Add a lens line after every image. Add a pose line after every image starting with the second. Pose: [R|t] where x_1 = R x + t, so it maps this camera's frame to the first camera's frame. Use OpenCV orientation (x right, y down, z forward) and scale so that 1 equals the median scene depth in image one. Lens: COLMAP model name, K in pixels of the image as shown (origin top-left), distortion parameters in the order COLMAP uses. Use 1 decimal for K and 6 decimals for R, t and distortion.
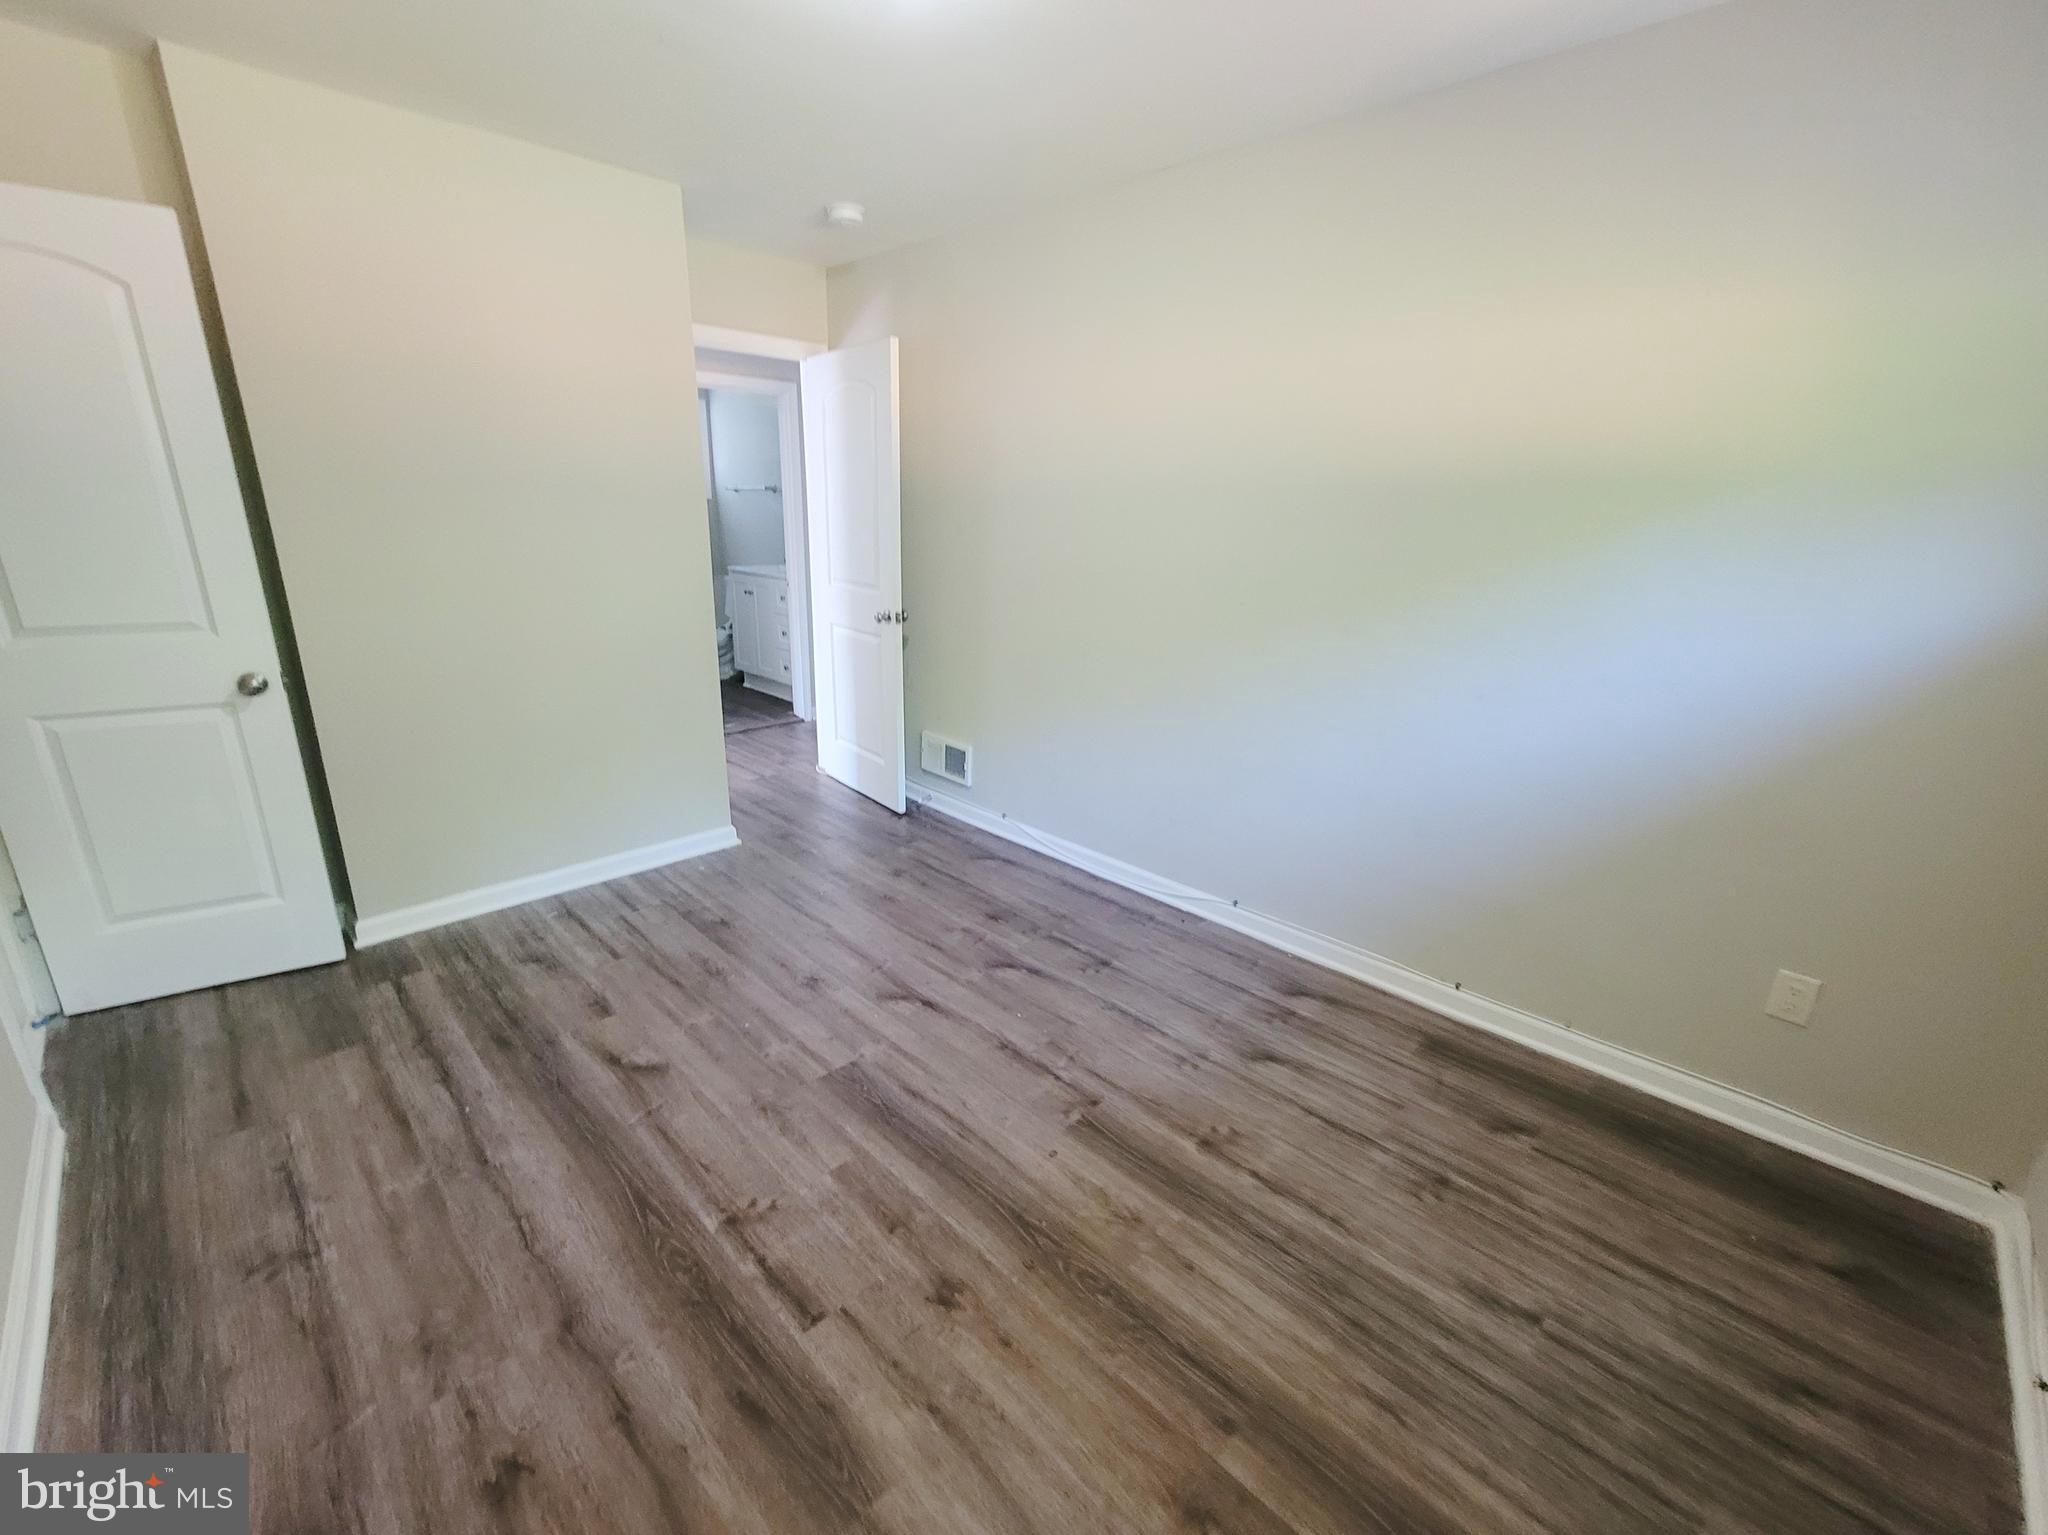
lens RADIAL K [[878.7, 0, 1033.5], [0, 878.7, 772.0], [0, 0, 1]] dist [-0.002857, -0.000417]
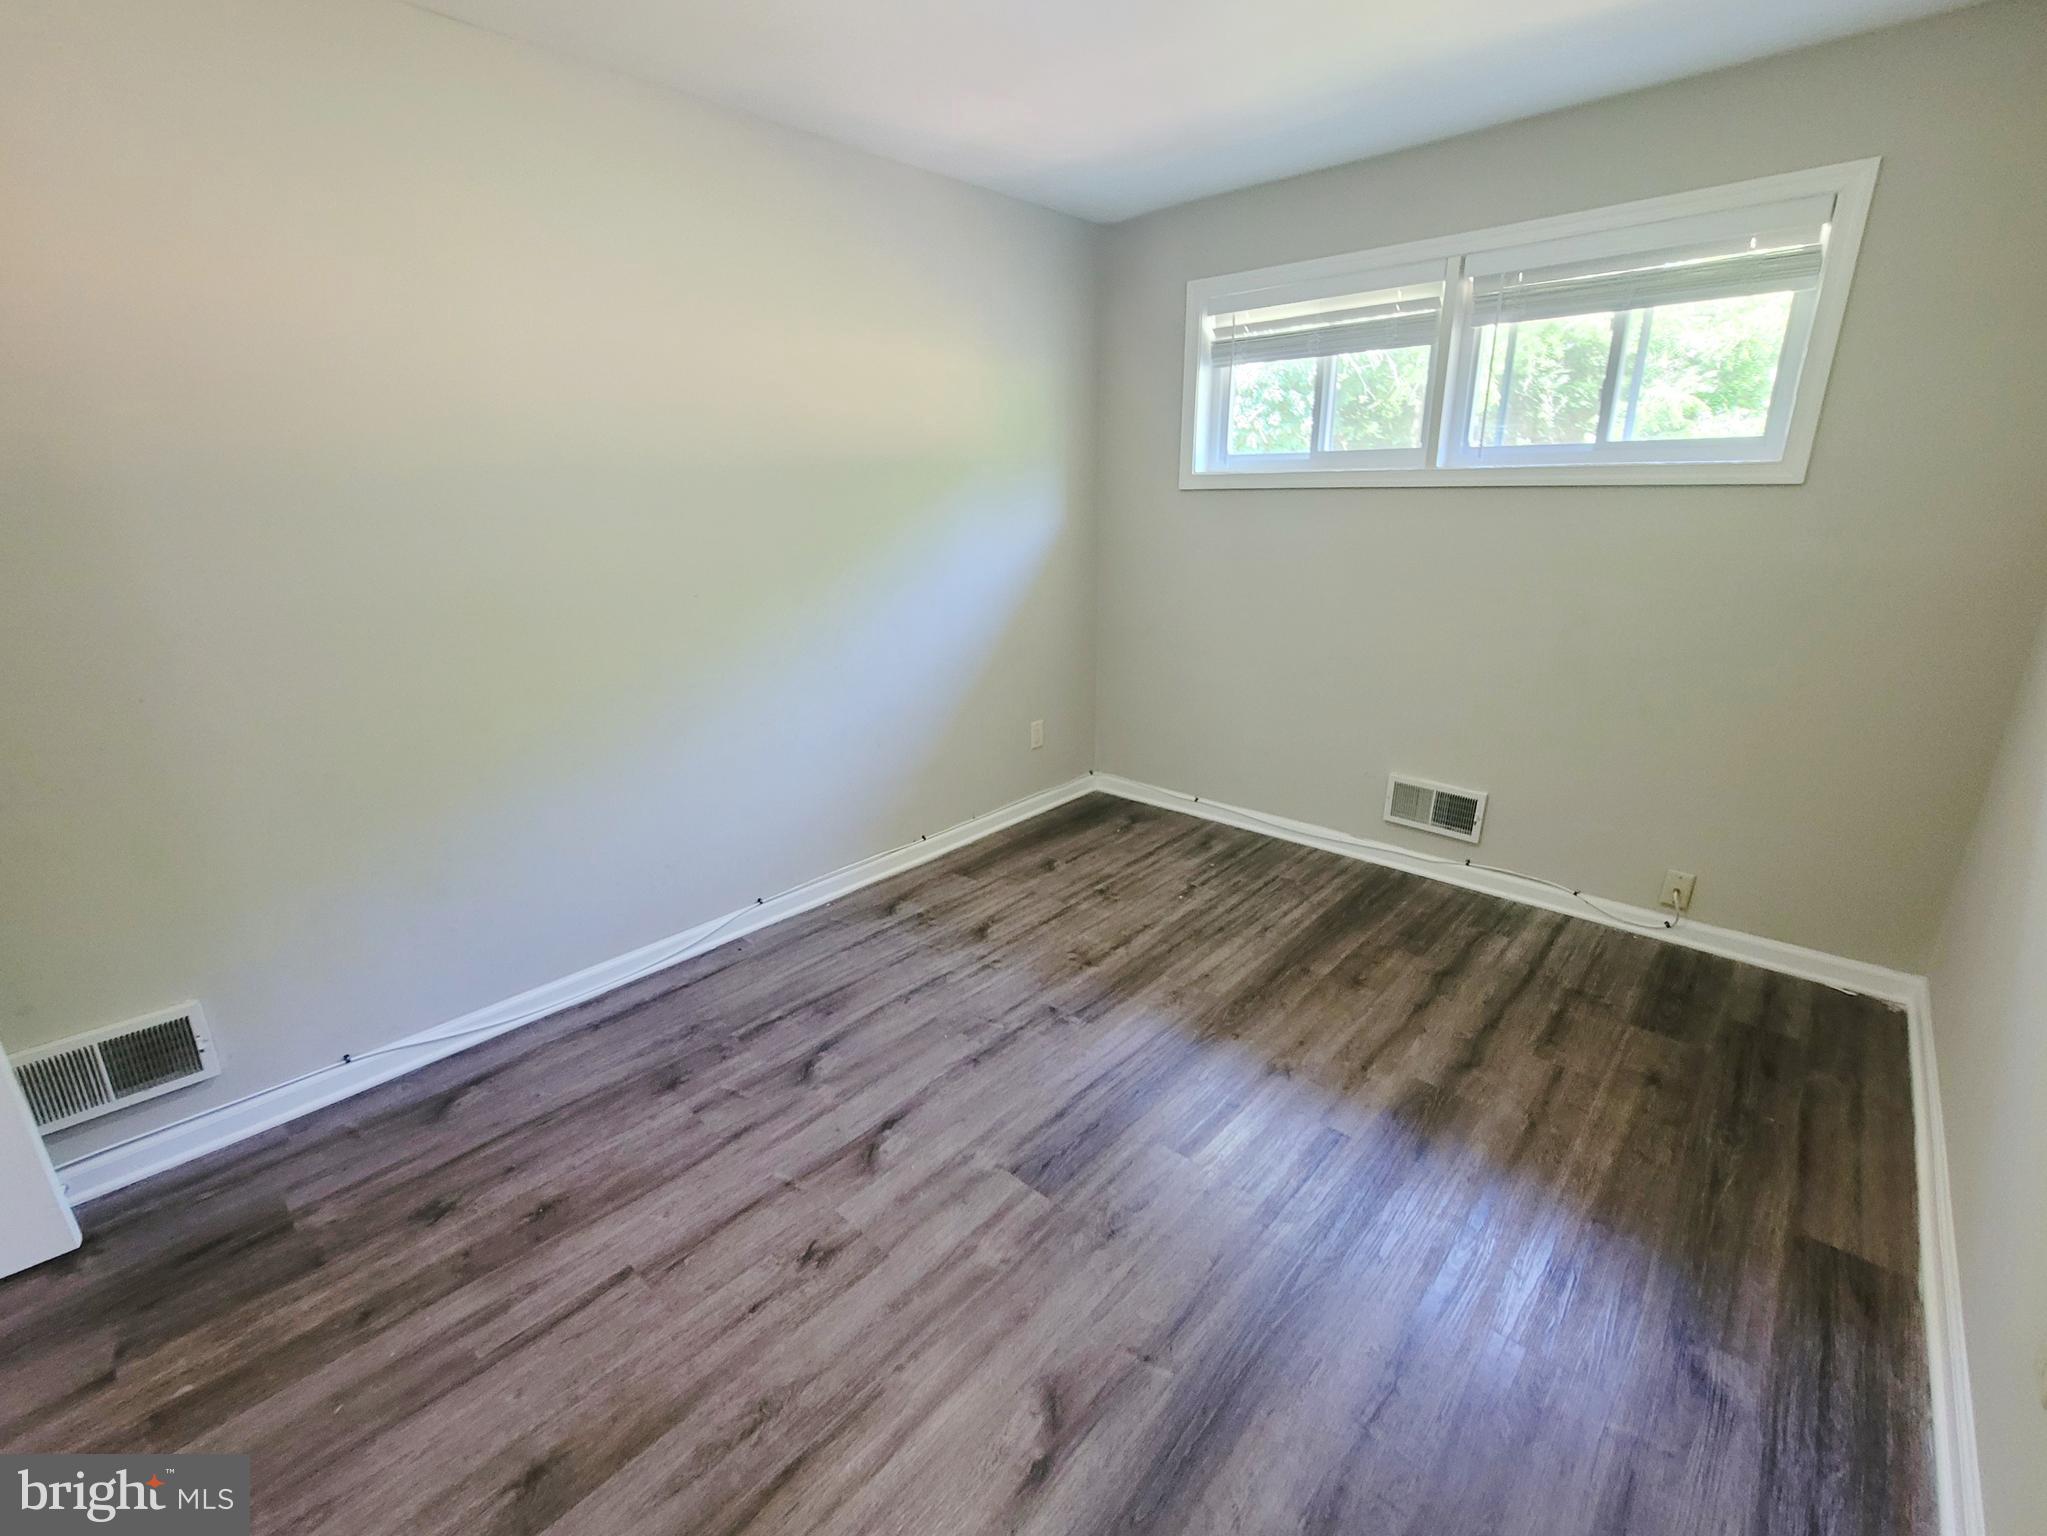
lens RADIAL K [[878.3, 0, 1033.0], [0, 878.3, 772.5], [0, 0, 1]] dist [-0.002857, -0.000417]
pose [[-0.056151, -0.329110, 0.942621, -0.896972], [0.302469, 0.894136, 0.330200, -0.282462], [-0.951504, 0.303655, 0.049340, 0.862827]]
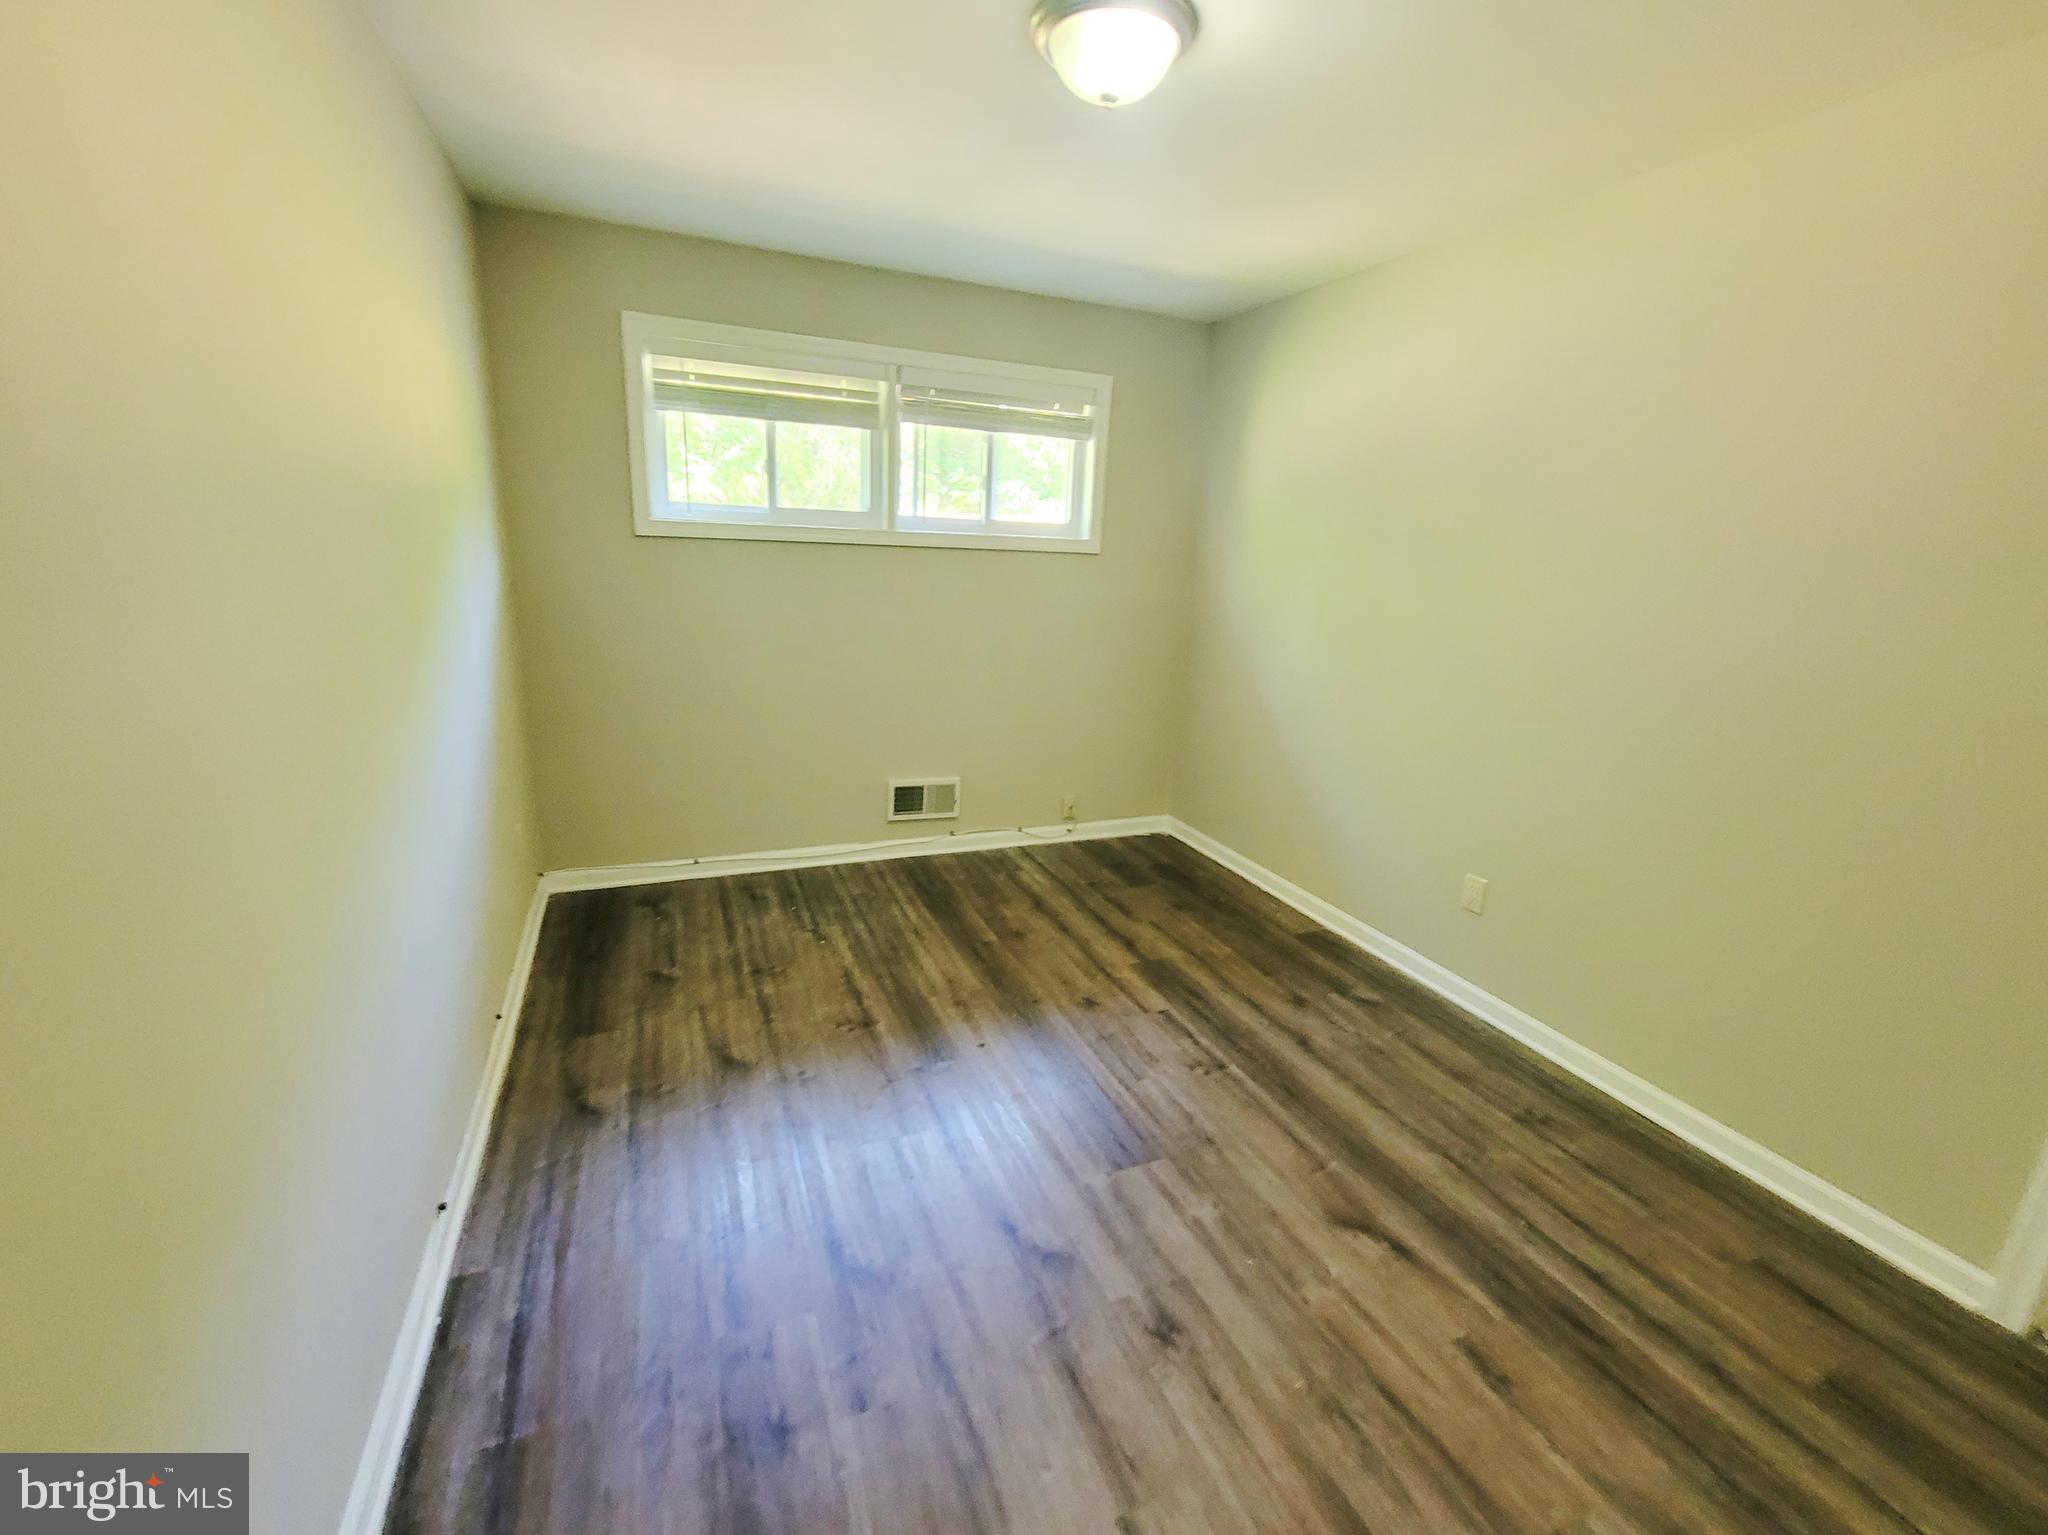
lens RADIAL K [[839.5, 0, 1024.0], [0, 839.5, 767.5], [0, 0, 1]] dist [-0.007441, -0.000047]
pose [[-0.920782, -0.160790, 0.355396, -0.370417], [0.050546, 0.854230, 0.517433, -0.497427], [-0.386788, 0.494407, -0.778432, 1.572815]]
